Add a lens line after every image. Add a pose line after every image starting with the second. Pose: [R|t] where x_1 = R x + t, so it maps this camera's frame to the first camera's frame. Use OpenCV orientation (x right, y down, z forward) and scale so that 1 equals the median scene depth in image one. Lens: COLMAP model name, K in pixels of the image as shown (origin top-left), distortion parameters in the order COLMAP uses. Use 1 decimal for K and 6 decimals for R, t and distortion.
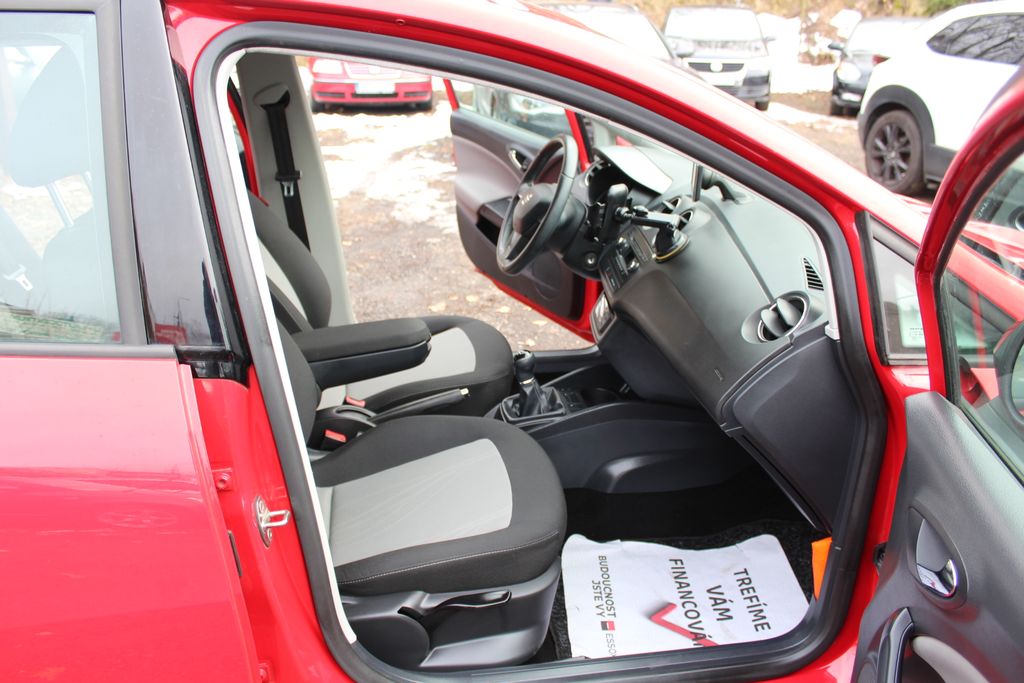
lens RADIAL K [[853.1, 0, 512.0], [0, 853.1, 341.5], [0, 0, 1]] dist [-0.159270, 0.146738]
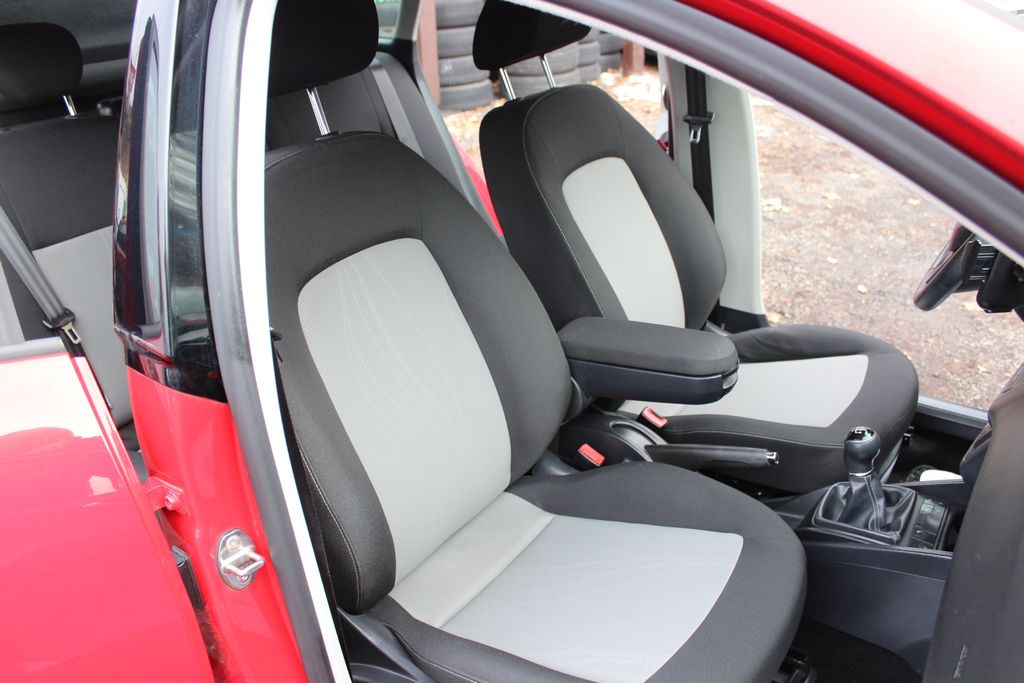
lens RADIAL K [[853.1, 0, 512.0], [0, 853.1, 341.5], [0, 0, 1]] dist [-0.159270, 0.146738]
pose [[0.729795, 0.275437, -0.625726, 0.199391], [-0.215372, 0.961274, 0.171949, -0.107576], [0.648856, 0.009276, 0.760855, 0.324315]]
